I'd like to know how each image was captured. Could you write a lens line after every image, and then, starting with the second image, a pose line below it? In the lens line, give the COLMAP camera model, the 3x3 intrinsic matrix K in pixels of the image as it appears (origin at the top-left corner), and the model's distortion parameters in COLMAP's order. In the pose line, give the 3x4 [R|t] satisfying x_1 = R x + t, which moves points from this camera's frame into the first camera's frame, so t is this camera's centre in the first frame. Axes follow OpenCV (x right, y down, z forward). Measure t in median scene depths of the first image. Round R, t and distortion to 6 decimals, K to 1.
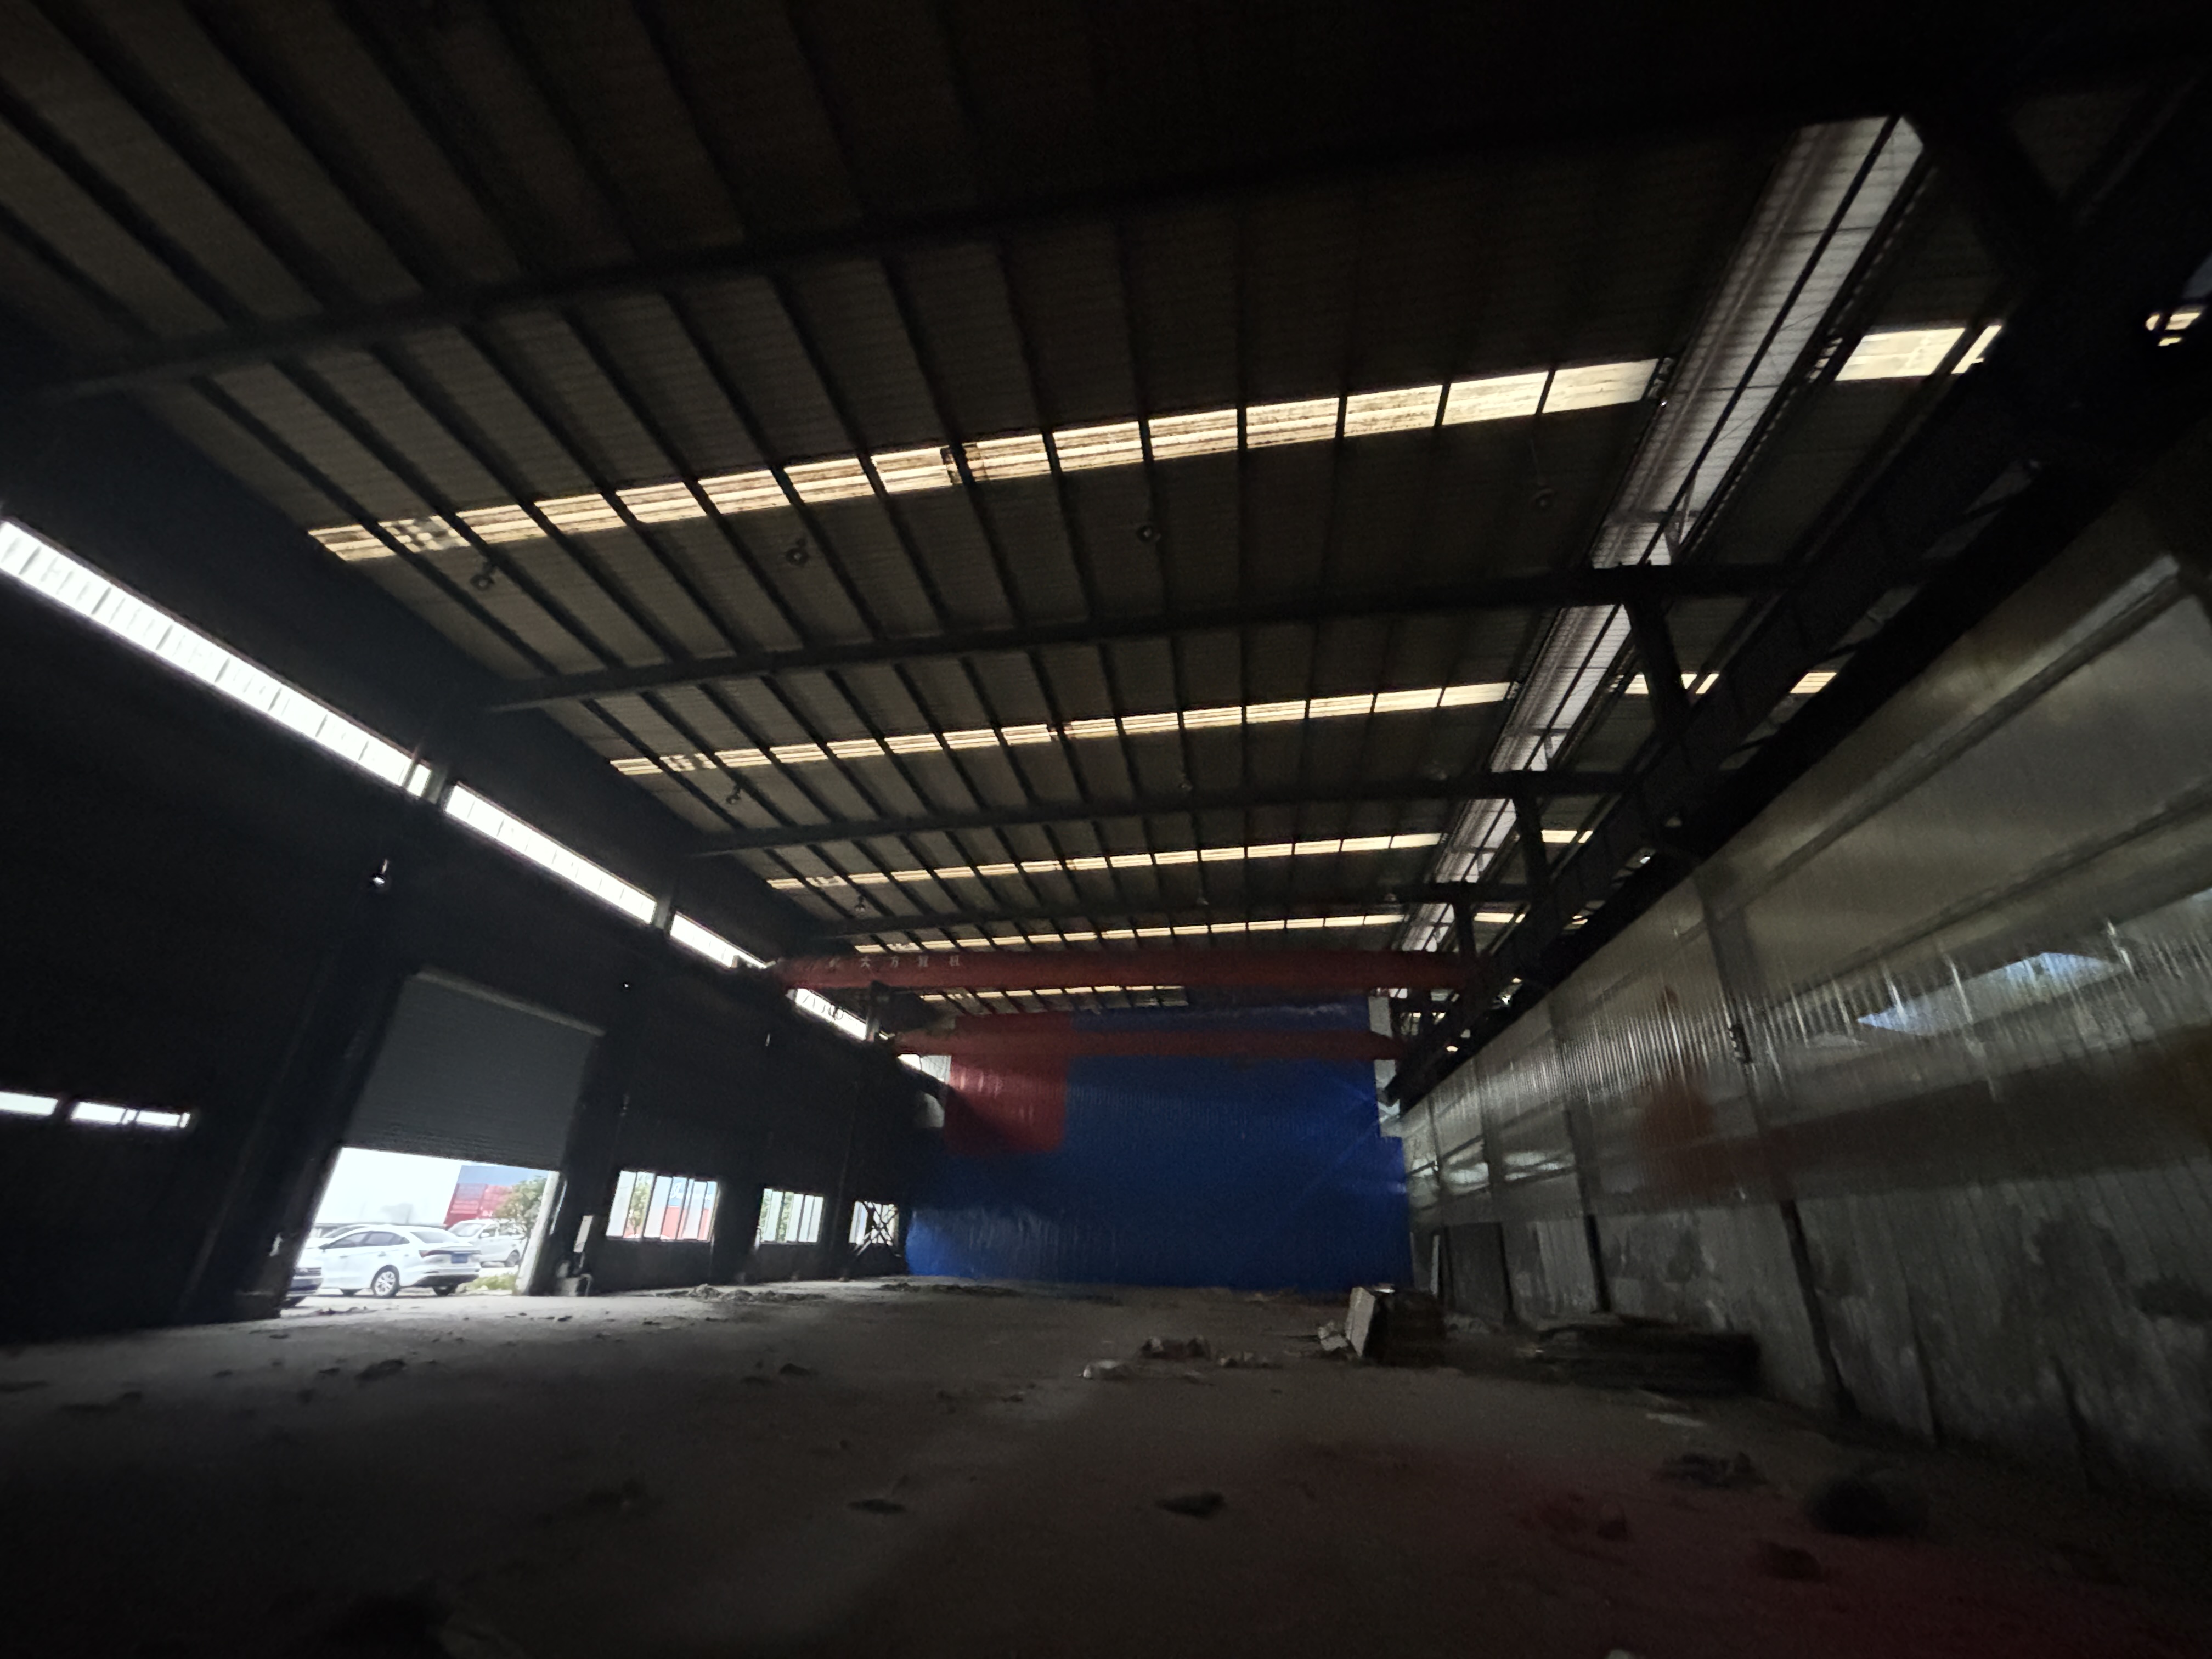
lens RADIAL K [[894.7, 0, 1108.3], [0, 894.7, 826.3], [0, 0, 1]] dist [-0.003216, 0.001576]
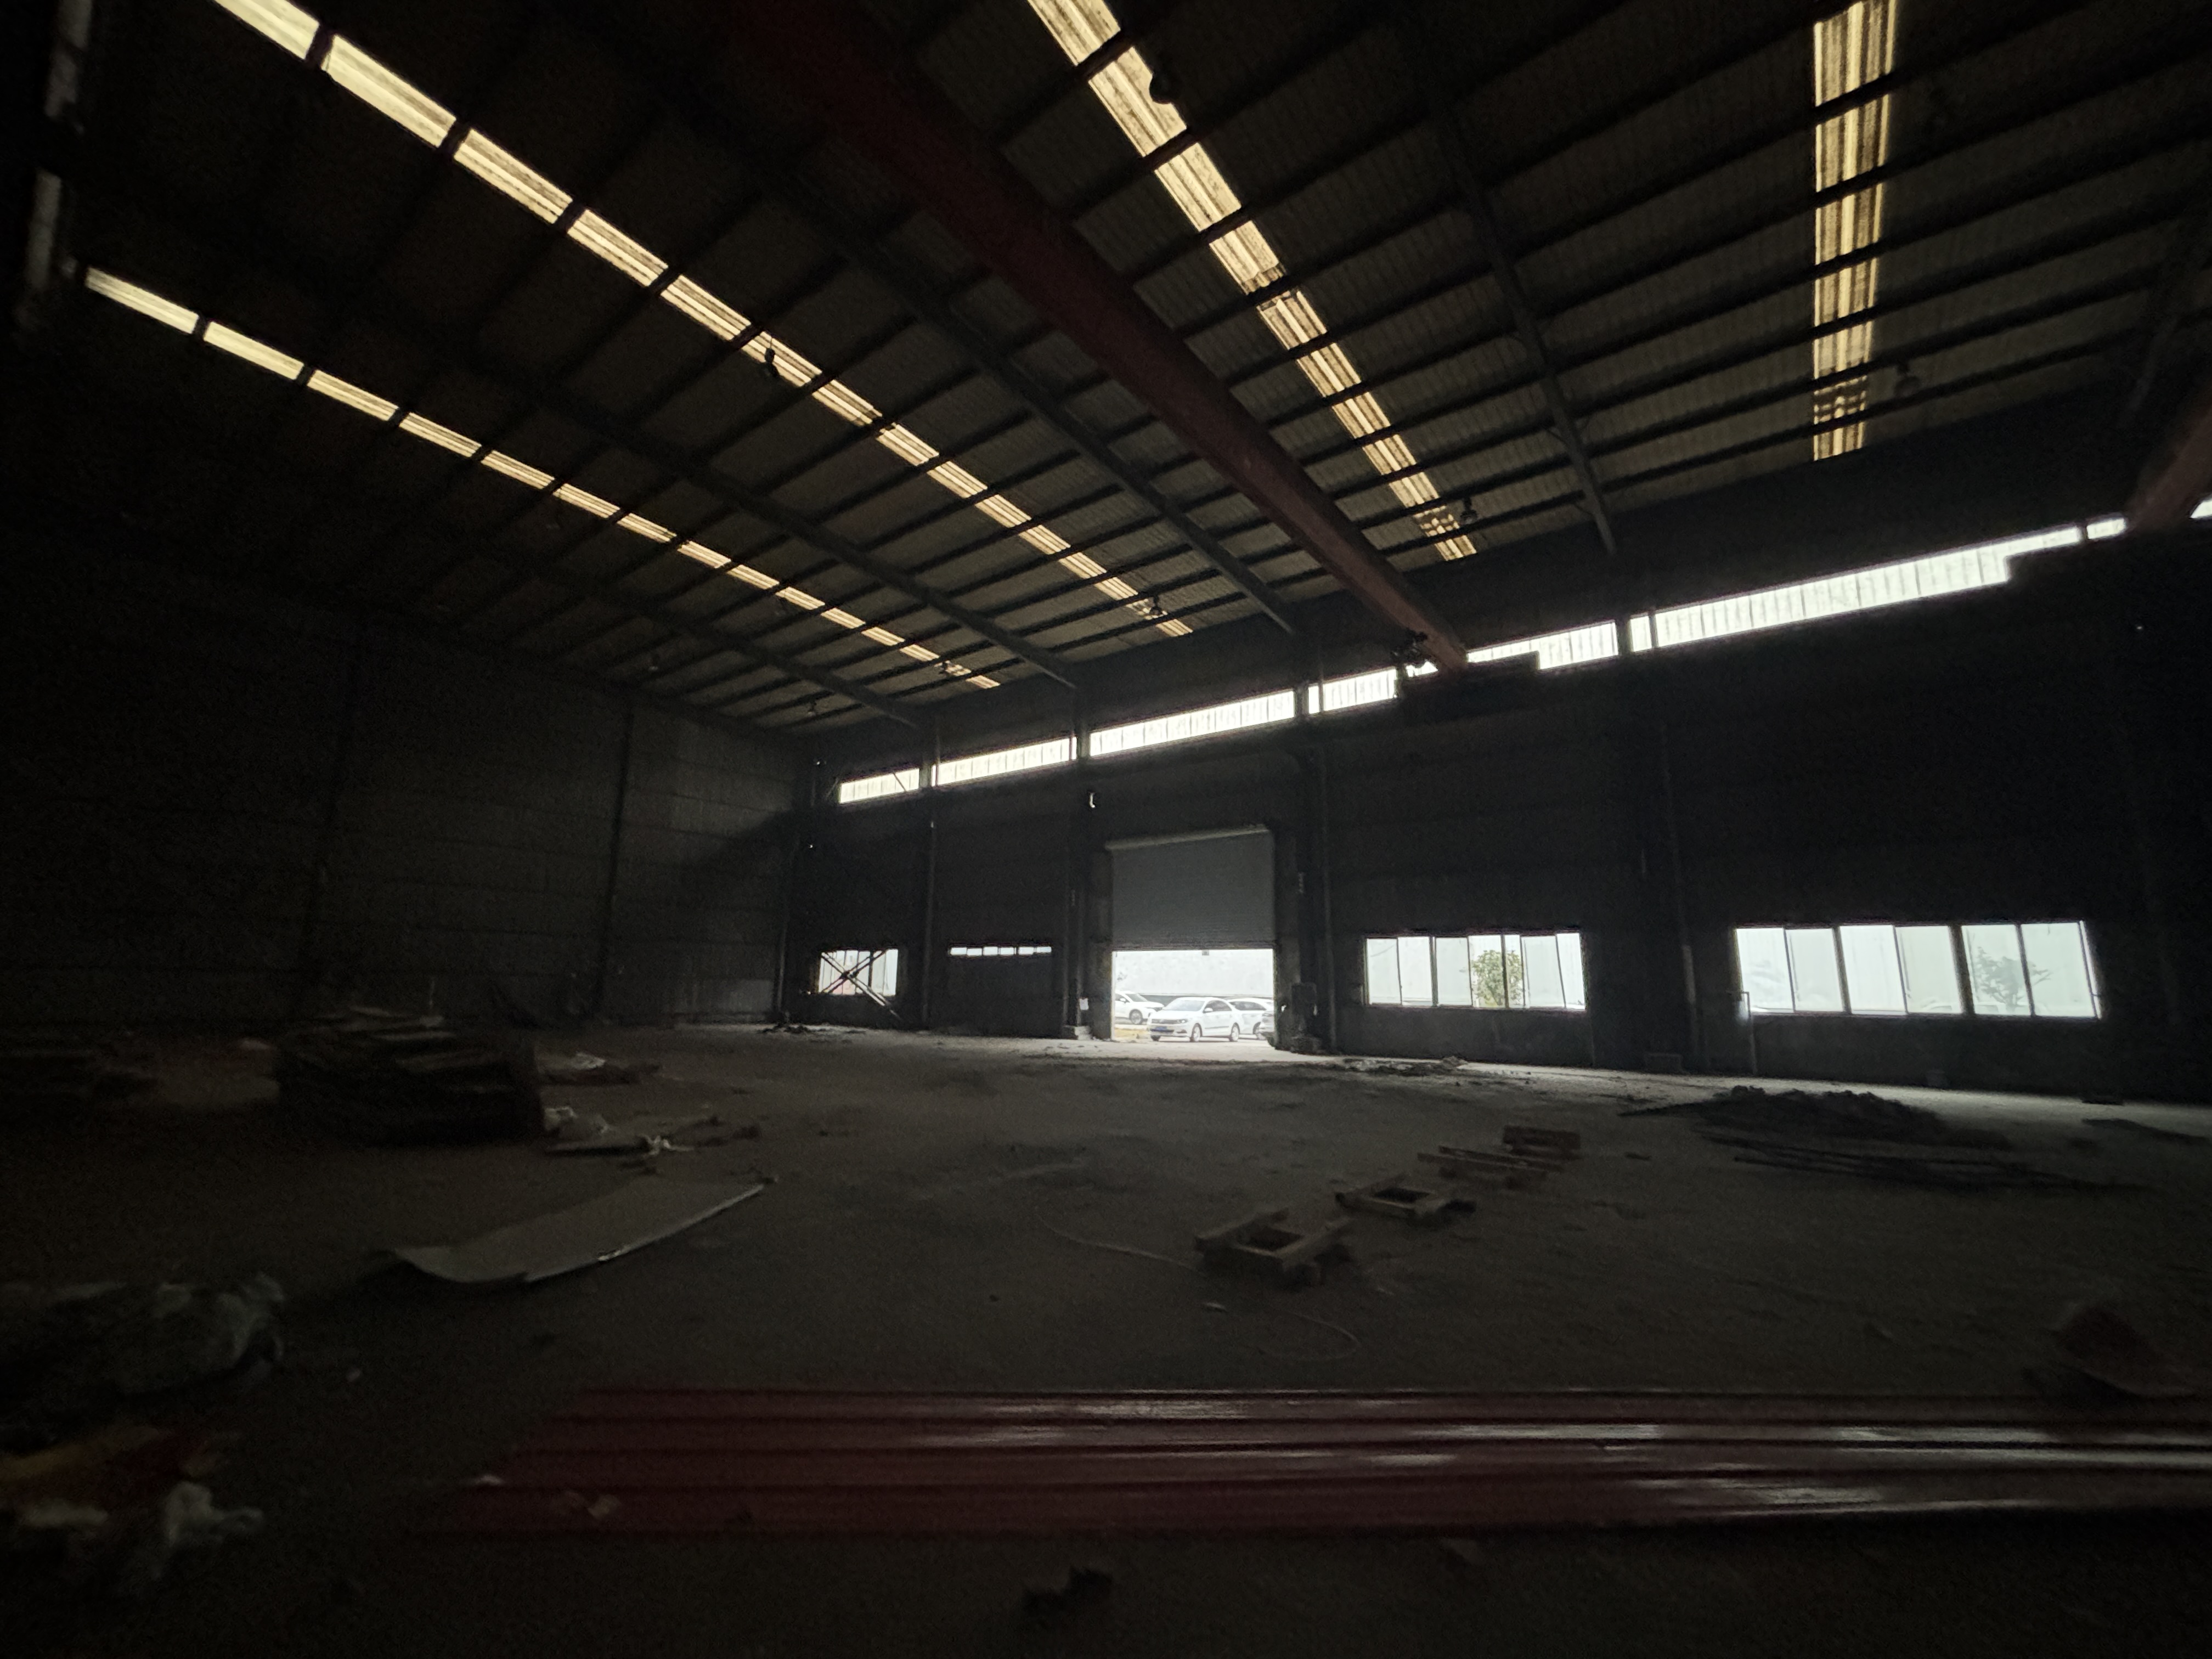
lens RADIAL K [[894.7, 0, 1134.5], [0, 894.7, 804.8], [0, 0, 1]] dist [-0.003216, 0.001576]
pose [[-0.479233, -0.226449, -0.847972, 0.499014], [0.341562, 0.841864, -0.417853, 0.682776], [0.808499, -0.489884, -0.326102, 1.390249]]
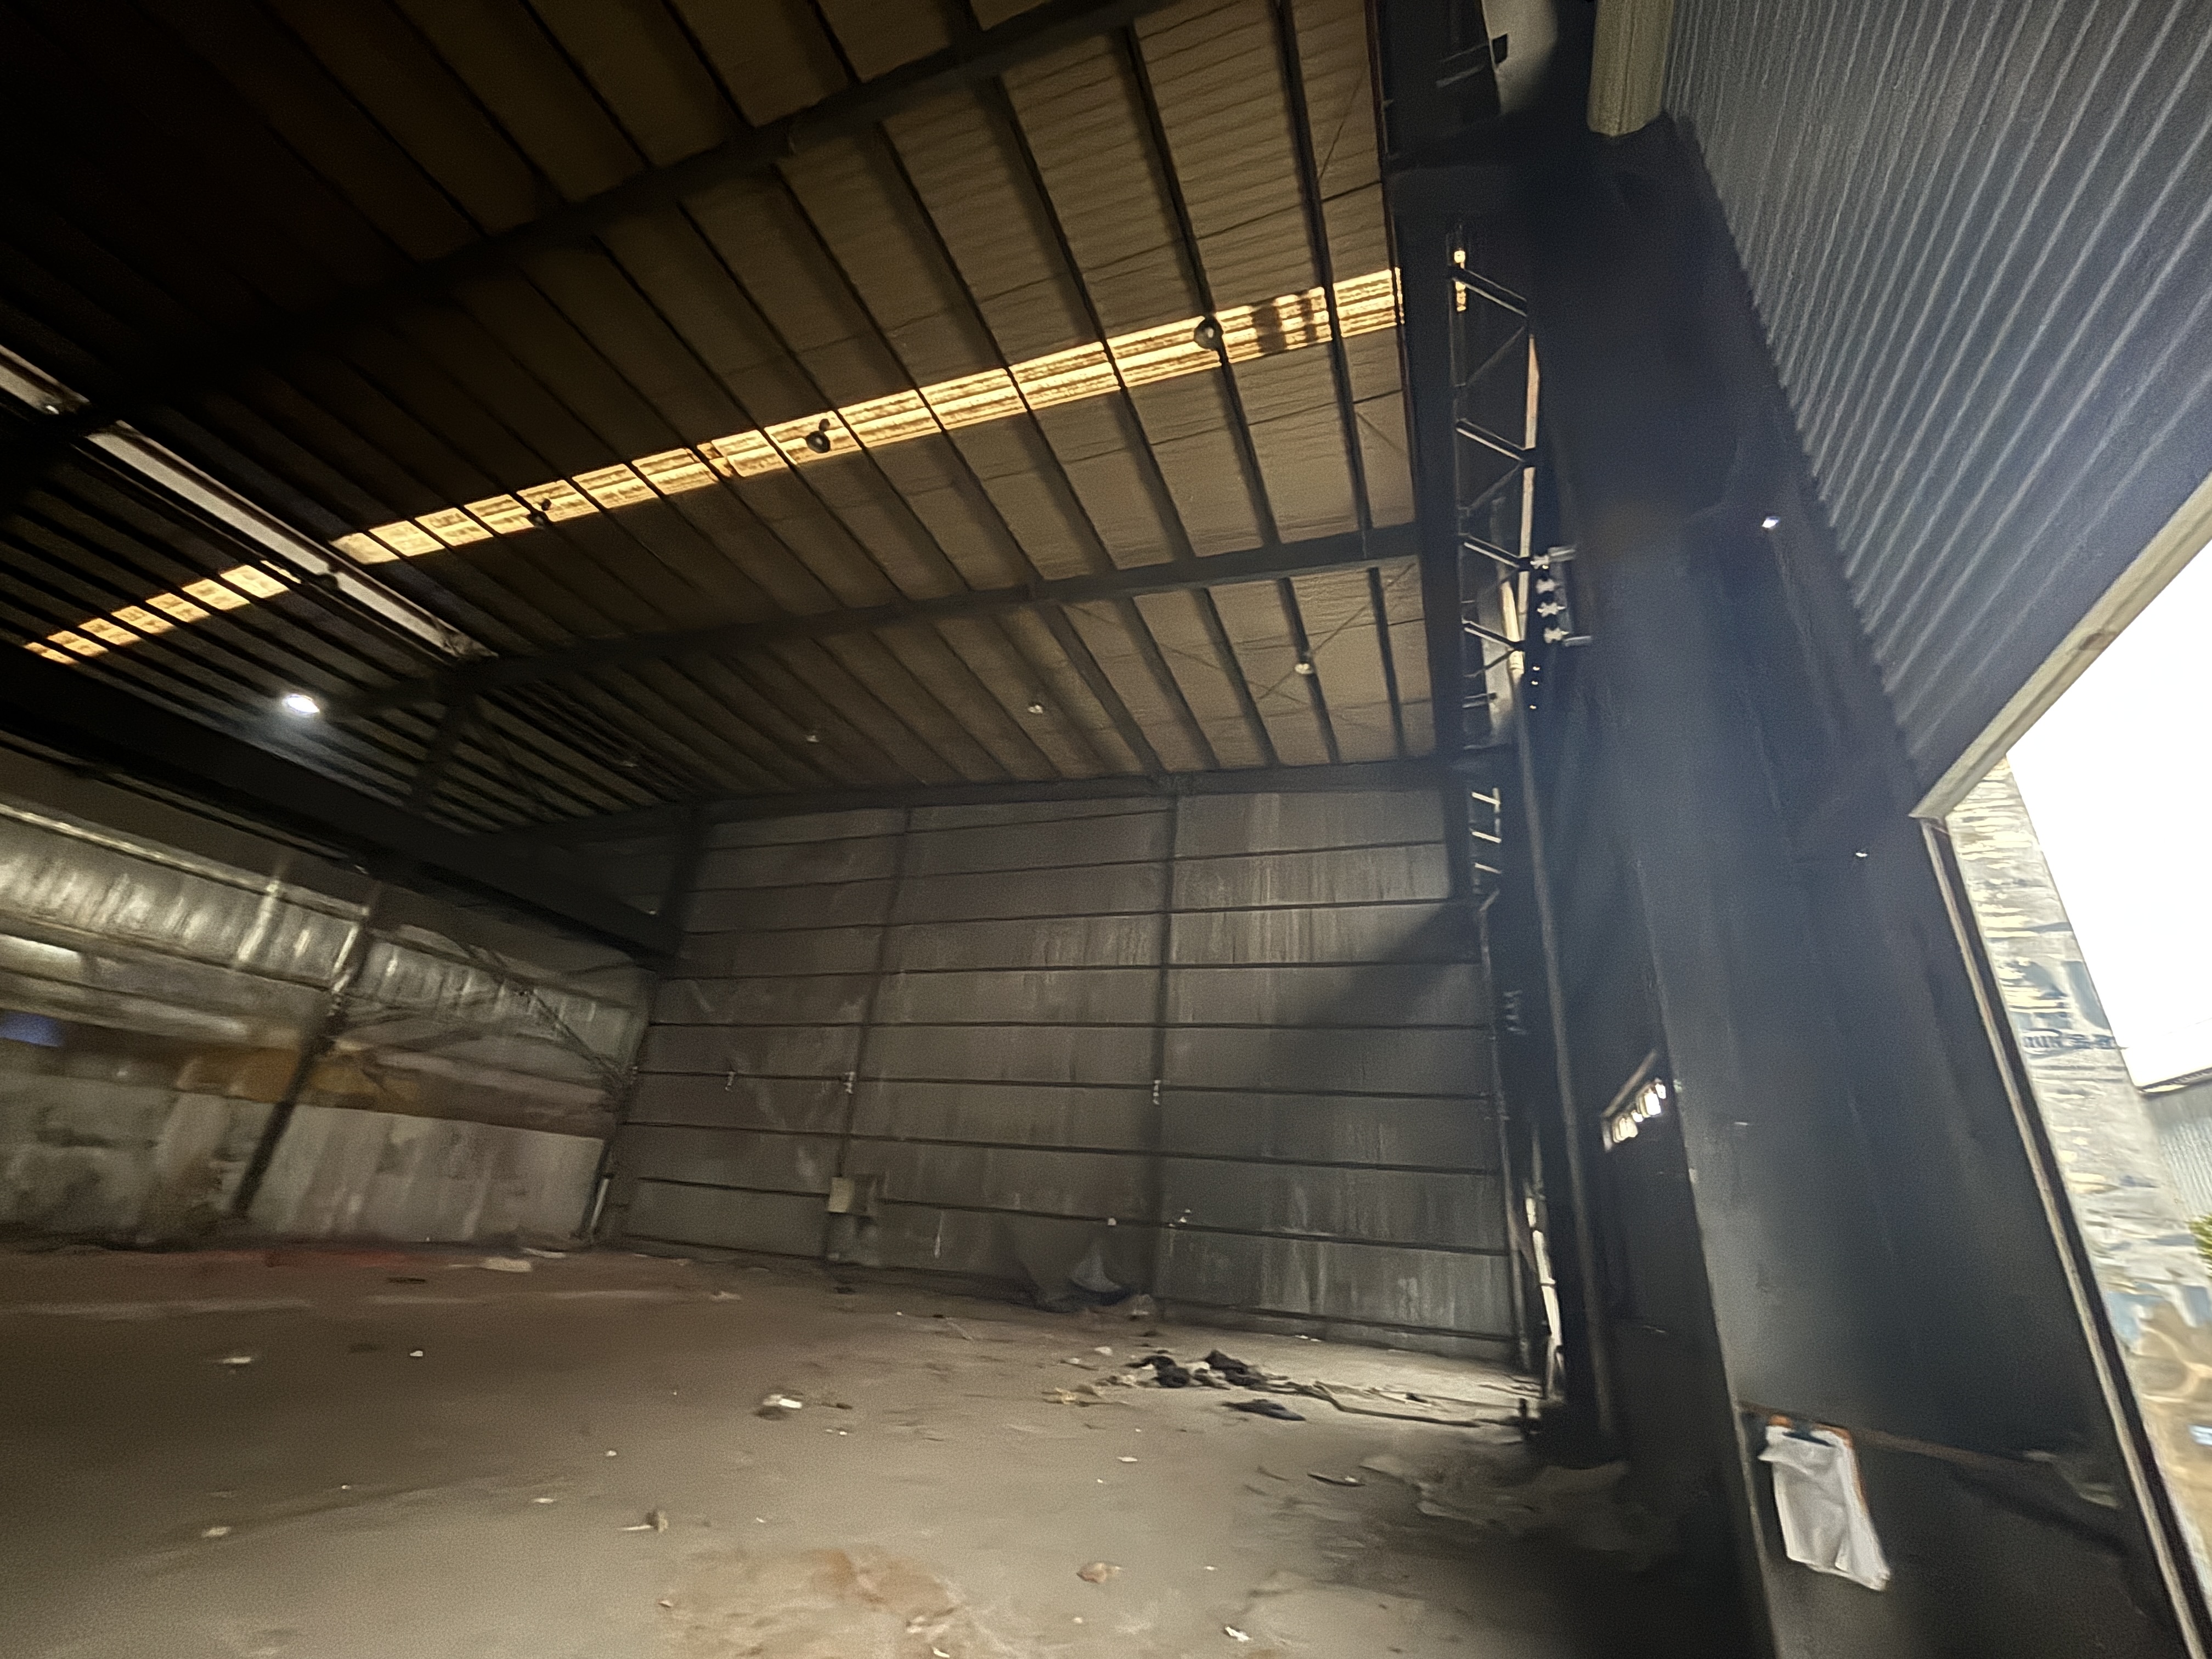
lens RADIAL K [[894.7, 0, 1108.3], [0, 894.7, 825.4], [0, 0, 1]] dist [-0.003216, 0.001576]
pose [[-0.967617, -0.016564, 0.251879, -0.629251], [-0.203615, 0.640985, -0.740054, 0.393636], [-0.149192, -0.767375, -0.623601, 0.888696]]
